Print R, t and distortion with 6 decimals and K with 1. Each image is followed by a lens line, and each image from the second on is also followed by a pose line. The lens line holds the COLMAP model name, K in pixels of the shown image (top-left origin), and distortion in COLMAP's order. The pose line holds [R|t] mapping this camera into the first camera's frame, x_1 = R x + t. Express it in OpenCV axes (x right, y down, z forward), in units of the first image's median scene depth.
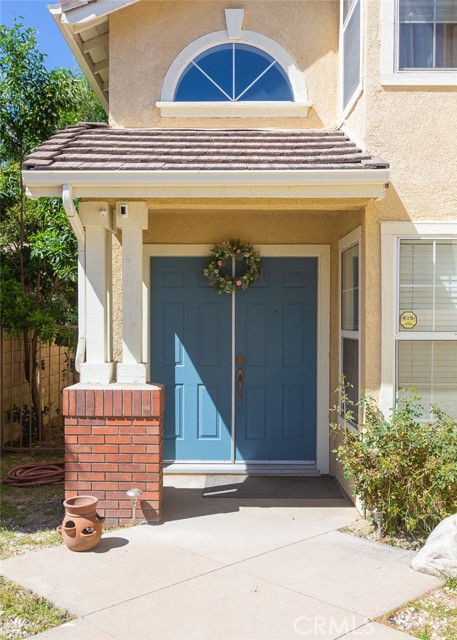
lens RADIAL K [[705.4, 0, 227.3], [0, 705.4, 322.8], [0, 0, 1]] dist [0.025207, 0.000000]
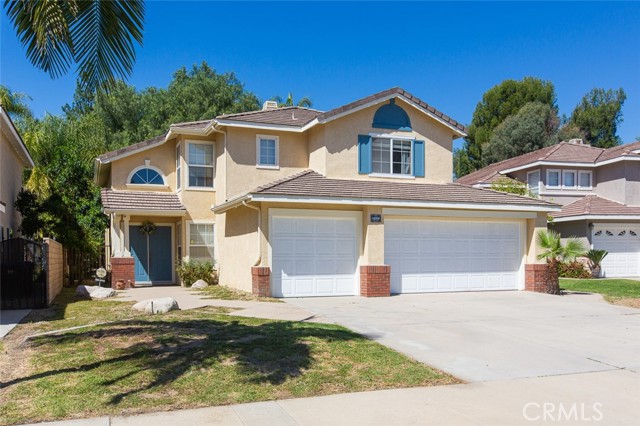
lens RADIAL K [[553.8, 0, 331.6], [0, 553.8, 262.9], [0, 0, 1]] dist [-0.006133, -0.003696]
pose [[0.920019, -0.016572, 0.391524, -0.270608], [0.013525, 0.999853, 0.010539, 0.092547], [-0.391641, -0.004401, 0.920108, -2.264583]]
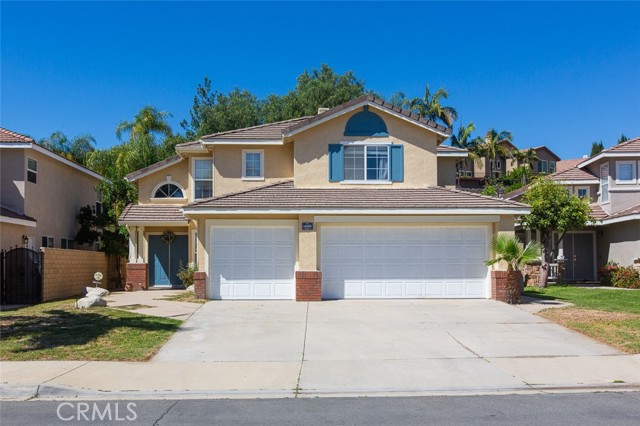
lens RADIAL K [[628.1, 0, 329.8], [0, 628.1, 238.7], [0, 0, 1]] dist [-0.015913, 0.000000]
pose [[0.997822, -0.008647, 0.065397, 0.780098], [0.011575, 0.998940, -0.044542, 0.113293], [-0.064942, 0.045202, 0.996865, -2.995607]]
